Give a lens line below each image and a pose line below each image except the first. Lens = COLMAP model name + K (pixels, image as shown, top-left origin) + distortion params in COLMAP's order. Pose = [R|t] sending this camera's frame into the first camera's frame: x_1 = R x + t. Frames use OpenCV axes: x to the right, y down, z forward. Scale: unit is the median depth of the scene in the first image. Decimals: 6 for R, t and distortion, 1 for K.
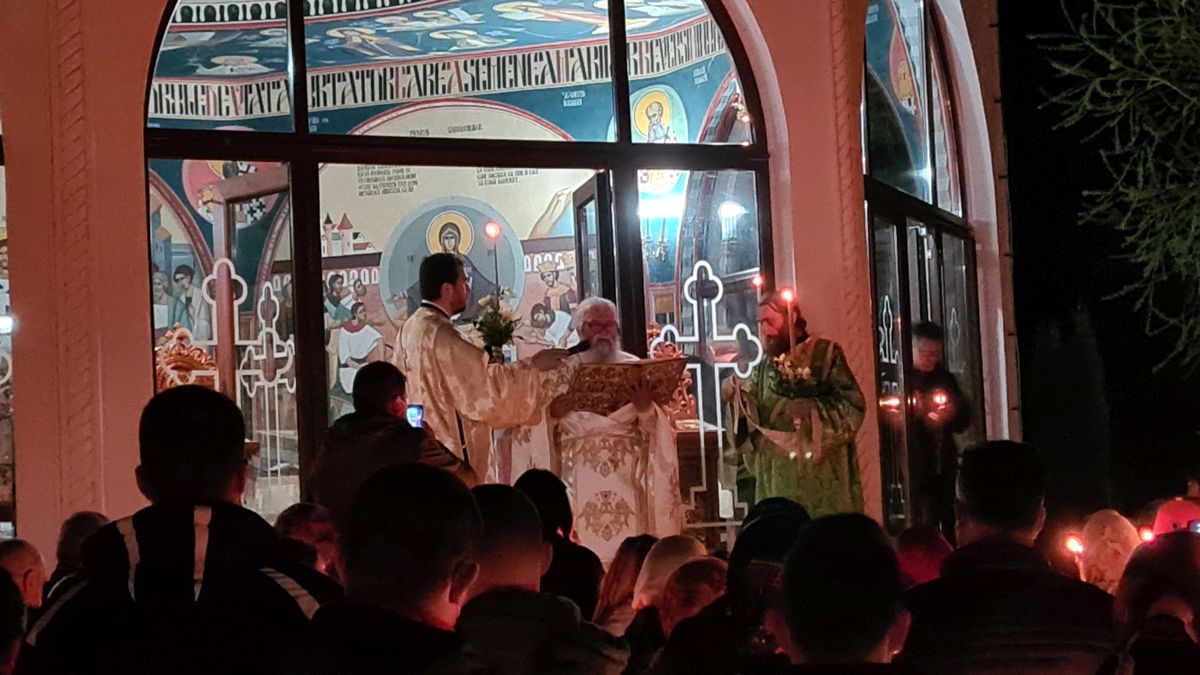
lens RADIAL K [[2719.8, 0, 714.0], [0, 2719.8, 339.0], [0, 0, 1]] dist [0.164156, -0.692128]
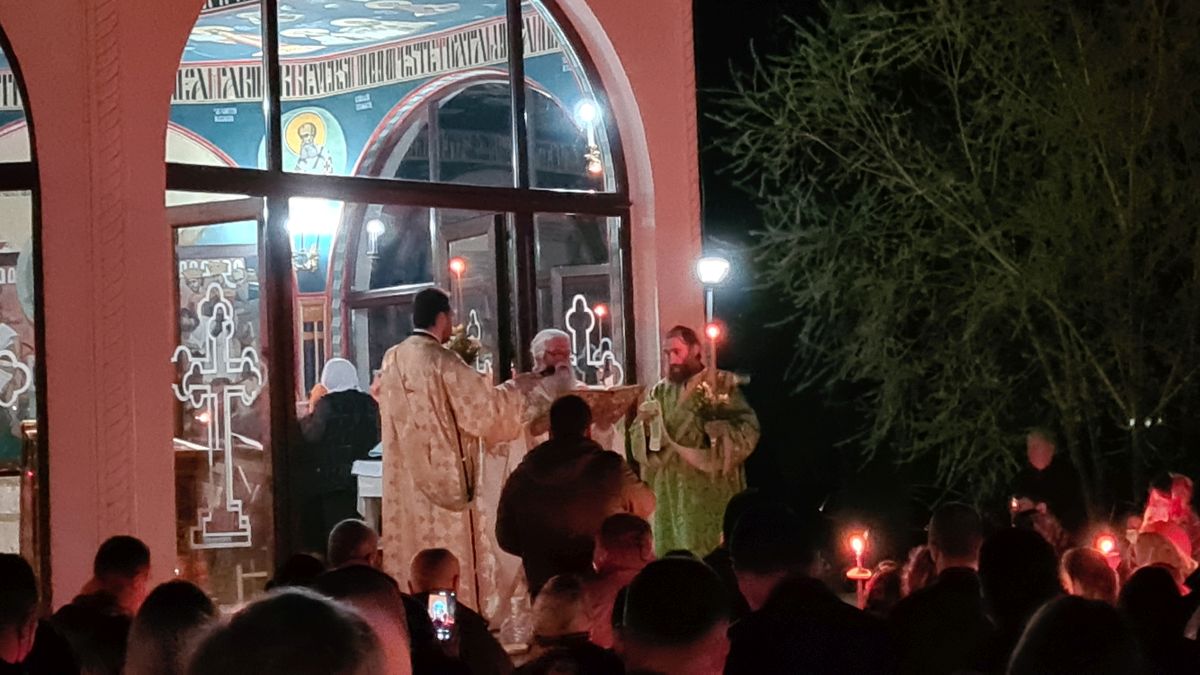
lens RADIAL K [[2719.8, 0, 714.0], [0, 2719.8, 339.0], [0, 0, 1]] dist [0.164156, -0.692128]
pose [[0.950976, 0.027008, 0.308083, -0.197659], [-0.028999, 0.999578, 0.001884, -0.009187], [-0.307902, -0.010726, 0.951358, -0.066093]]
